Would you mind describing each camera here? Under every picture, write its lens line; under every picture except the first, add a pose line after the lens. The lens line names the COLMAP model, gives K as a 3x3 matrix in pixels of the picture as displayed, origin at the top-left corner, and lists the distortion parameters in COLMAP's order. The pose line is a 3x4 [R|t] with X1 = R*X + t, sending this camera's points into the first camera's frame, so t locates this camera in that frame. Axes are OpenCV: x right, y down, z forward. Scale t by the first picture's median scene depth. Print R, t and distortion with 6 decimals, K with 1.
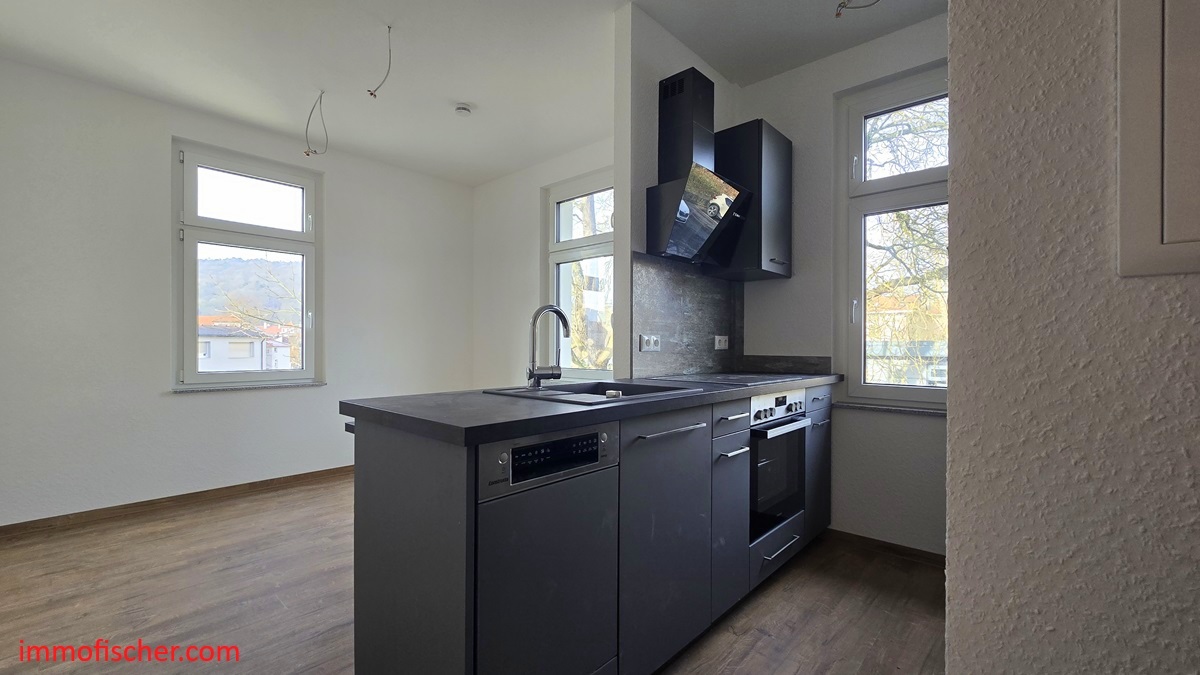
lens RADIAL K [[487.1, 0, 602.6], [0, 487.1, 346.6], [0, 0, 1]] dist [-0.001650, -0.000129]
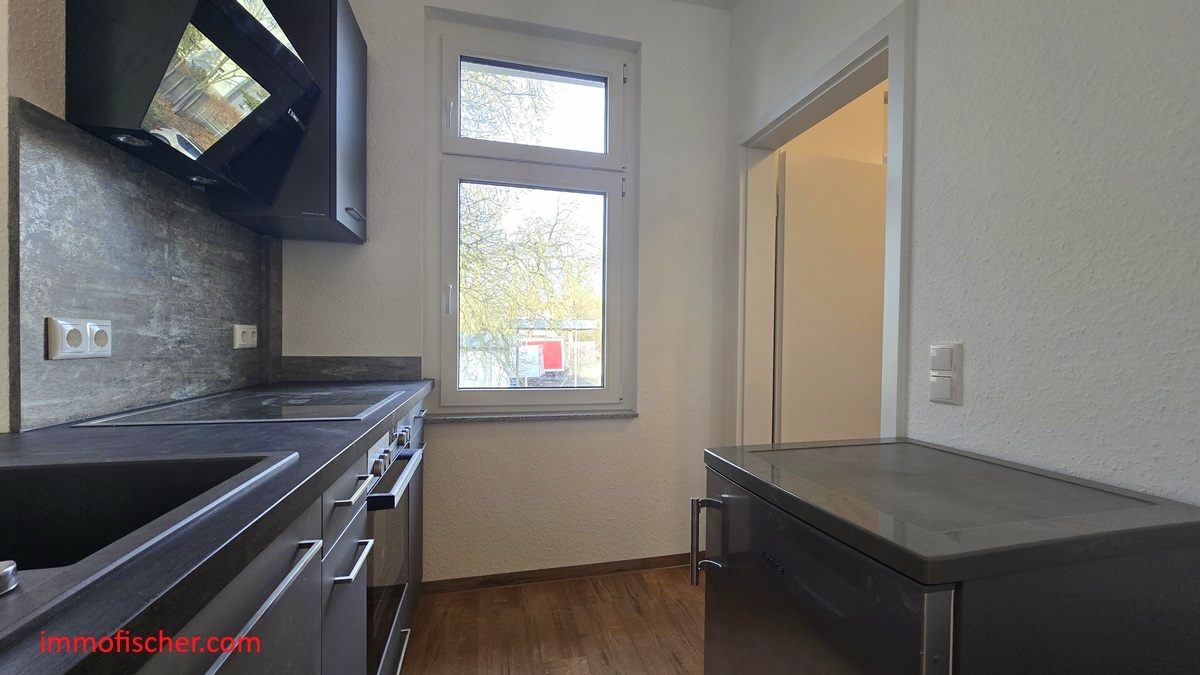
lens RADIAL K [[487.1, 0, 602.6], [0, 487.1, 346.6], [0, 0, 1]] dist [-0.001650, -0.000129]
pose [[0.562544, -0.009098, 0.826717, 0.002861], [-0.006994, 0.999851, 0.015762, -0.008264], [-0.826738, -0.014649, 0.562397, 0.326056]]
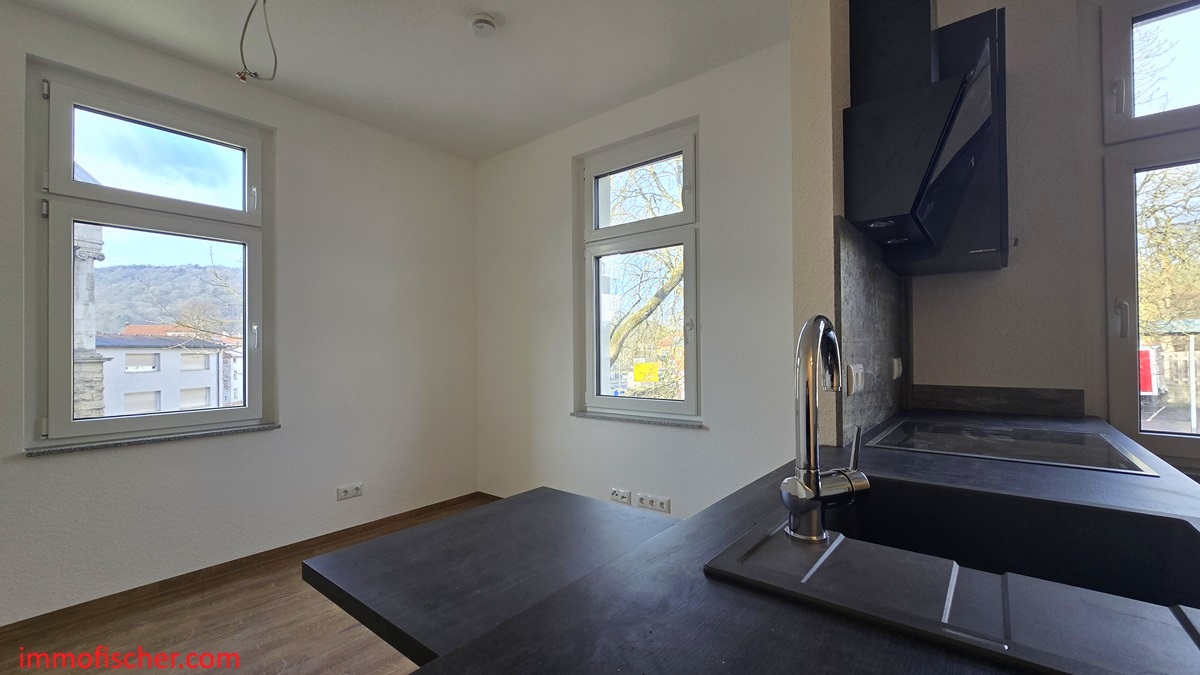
lens RADIAL K [[487.1, 0, 602.6], [0, 487.1, 346.6], [0, 0, 1]] dist [-0.001650, -0.000129]
pose [[0.998442, -0.011449, 0.054621, -0.191177], [0.012066, 0.999867, -0.010987, -0.035455], [-0.054487, 0.011629, 0.998447, 0.373533]]
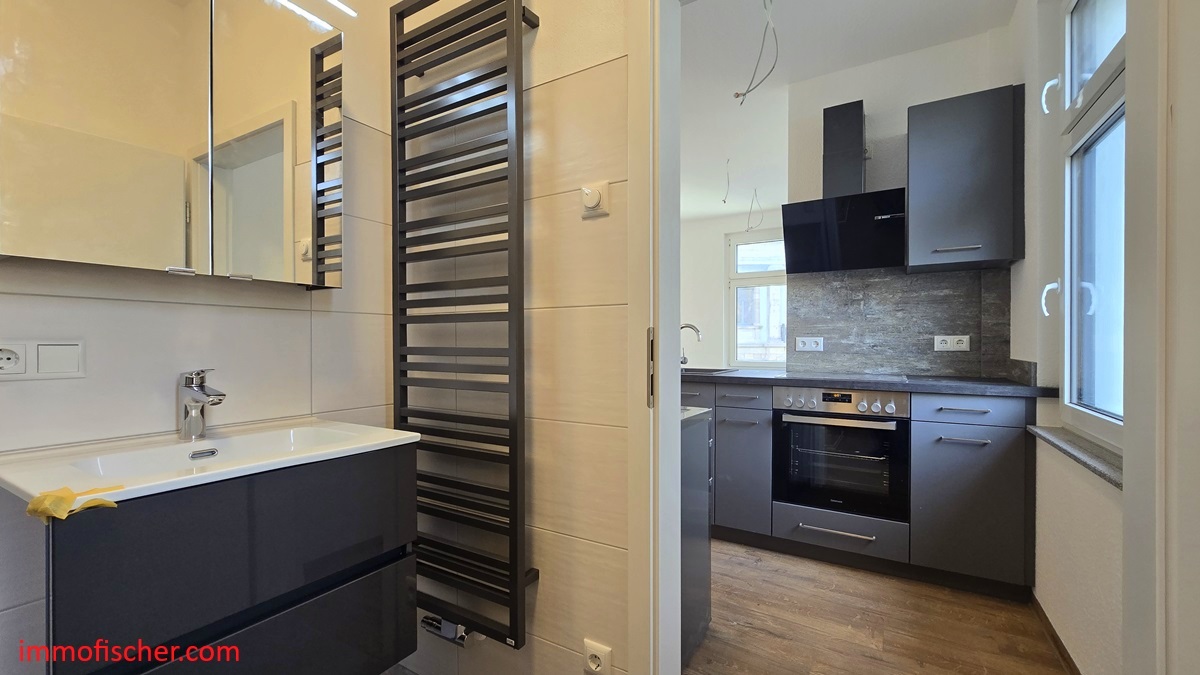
lens RADIAL K [[487.1, 0, 602.6], [0, 487.1, 346.6], [0, 0, 1]] dist [-0.001650, -0.000129]
pose [[0.191347, 0.004553, -0.981512, 1.013974], [-0.003037, 0.999987, 0.004047, -0.003657], [0.981518, 0.002206, 0.191358, 0.209280]]
